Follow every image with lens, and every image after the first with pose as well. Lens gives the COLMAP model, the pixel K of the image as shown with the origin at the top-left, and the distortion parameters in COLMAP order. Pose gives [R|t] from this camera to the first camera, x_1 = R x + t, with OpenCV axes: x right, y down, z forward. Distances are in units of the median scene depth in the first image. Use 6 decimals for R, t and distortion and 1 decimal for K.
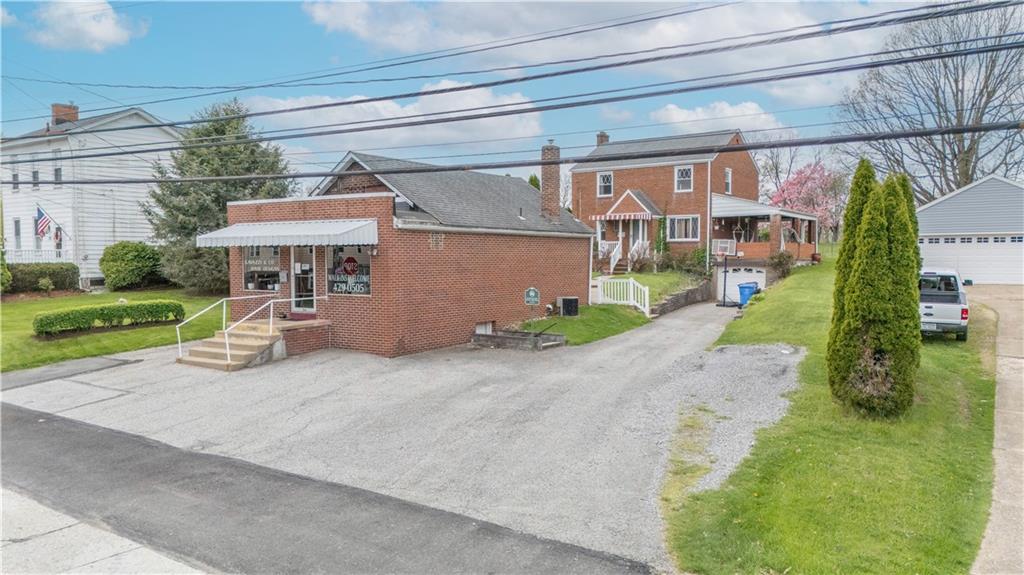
lens RADIAL K [[763.7, 0, 510.1], [0, 763.7, 286.1], [0, 0, 1]] dist [0.066968, -0.055087]
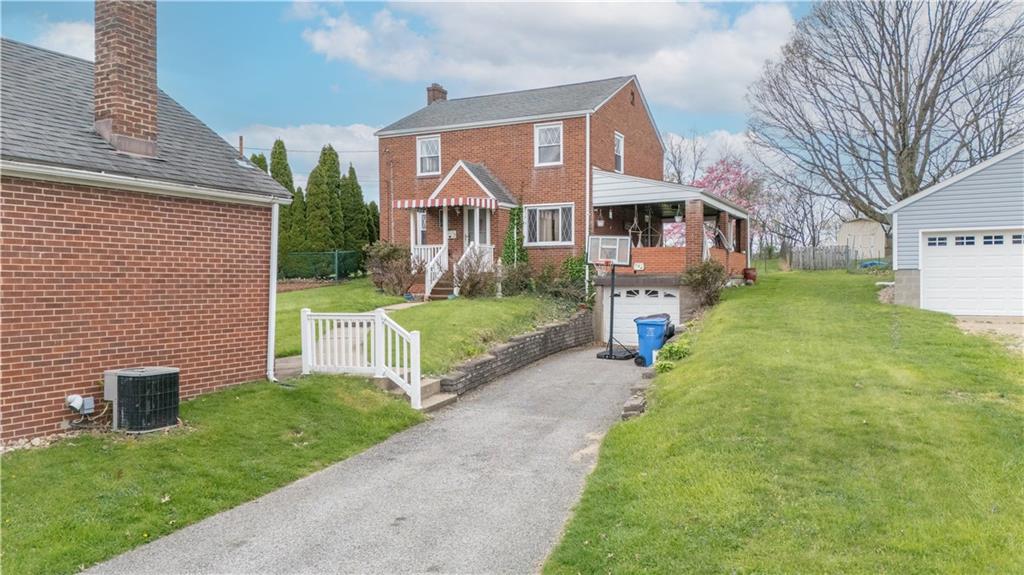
lens RADIAL K [[763.7, 0, 527.0], [0, 763.7, 287.5], [0, 0, 1]] dist [0.066968, -0.055087]
pose [[0.989308, 0.001359, 0.145833, 0.123149], [0.003149, 0.999525, -0.030673, -0.006818], [-0.145806, 0.030805, 0.988834, 0.410700]]
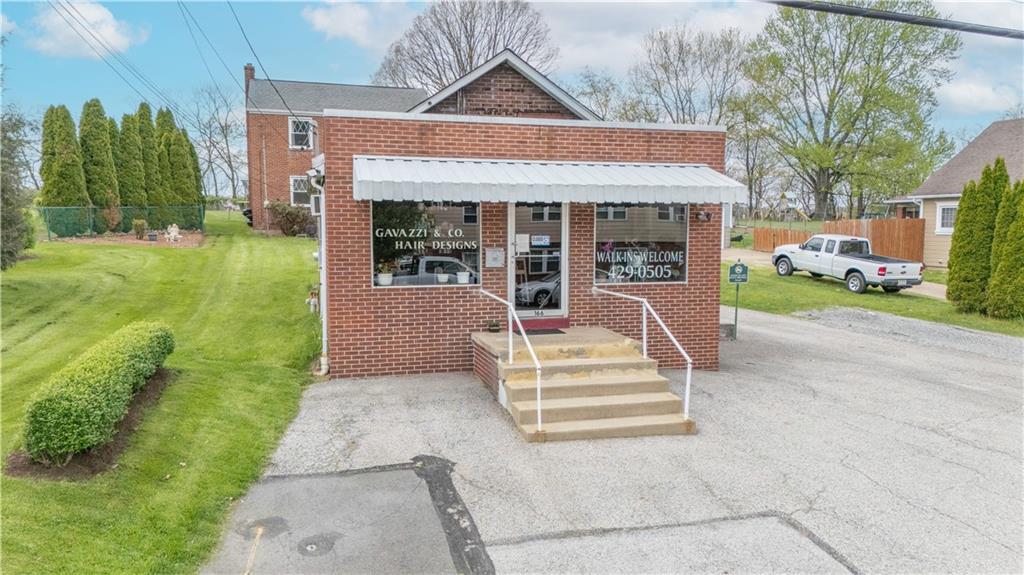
lens RADIAL K [[763.7, 0, 506.7], [0, 763.7, 280.8], [0, 0, 1]] dist [0.066968, -0.055087]
pose [[0.616956, -0.052226, 0.785263, -0.414715], [0.026204, 0.998606, 0.045827, -0.012069], [-0.786561, -0.007697, 0.617464, 0.370806]]
